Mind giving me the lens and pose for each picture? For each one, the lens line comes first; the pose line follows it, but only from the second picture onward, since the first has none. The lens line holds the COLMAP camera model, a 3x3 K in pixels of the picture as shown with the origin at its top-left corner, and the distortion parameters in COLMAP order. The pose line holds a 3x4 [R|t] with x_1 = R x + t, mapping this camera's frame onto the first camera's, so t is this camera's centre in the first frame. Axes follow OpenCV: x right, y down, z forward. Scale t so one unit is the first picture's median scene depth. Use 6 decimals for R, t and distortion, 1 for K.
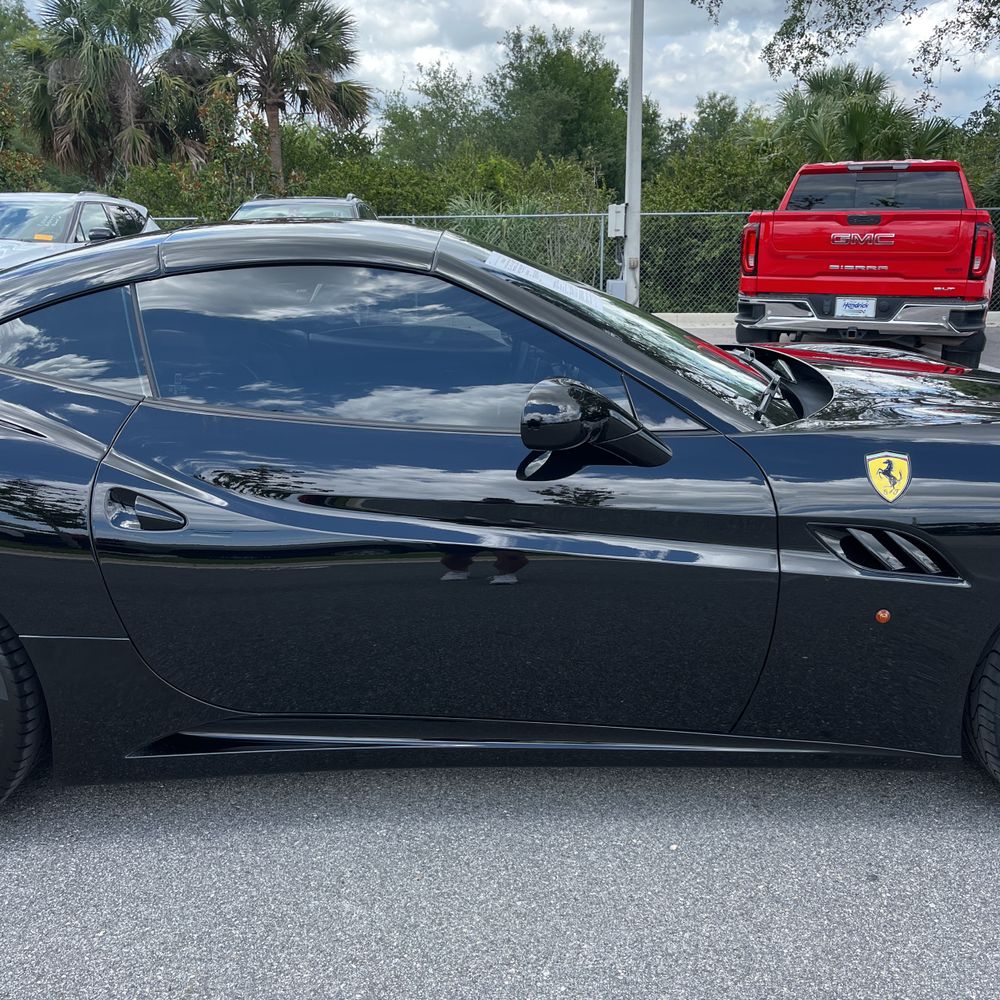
lens RADIAL K [[1003.0, 0, 517.4], [0, 1003.0, 520.5], [0, 0, 1]] dist [-0.003404, 0.017034]
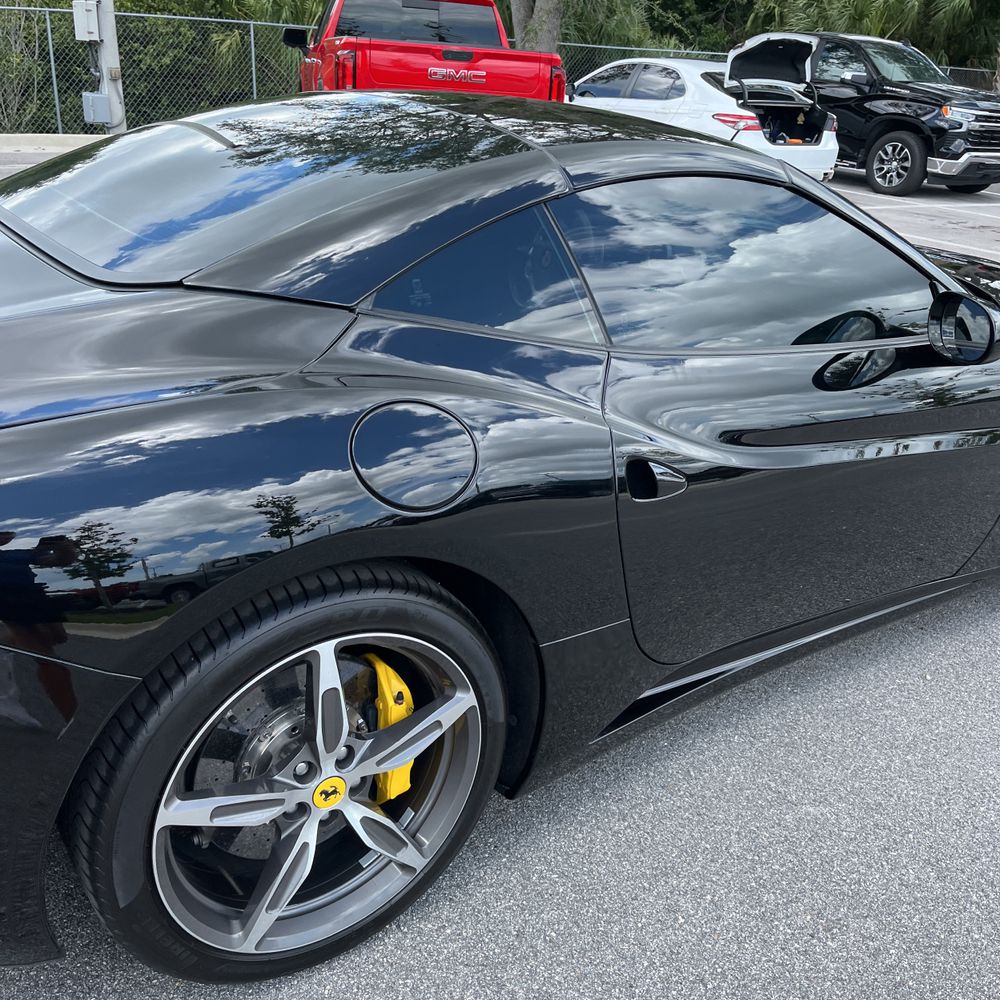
lens RADIAL K [[1025.0, 0, 500.0], [0, 1025.0, 500.0], [0, 0, 1]] dist [-0.011348, -0.010340]
pose [[0.824844, -0.165299, 0.540655, -0.129504], [0.081416, 0.981065, 0.175738, -0.020170], [-0.559467, -0.100939, 0.822684, 0.044398]]
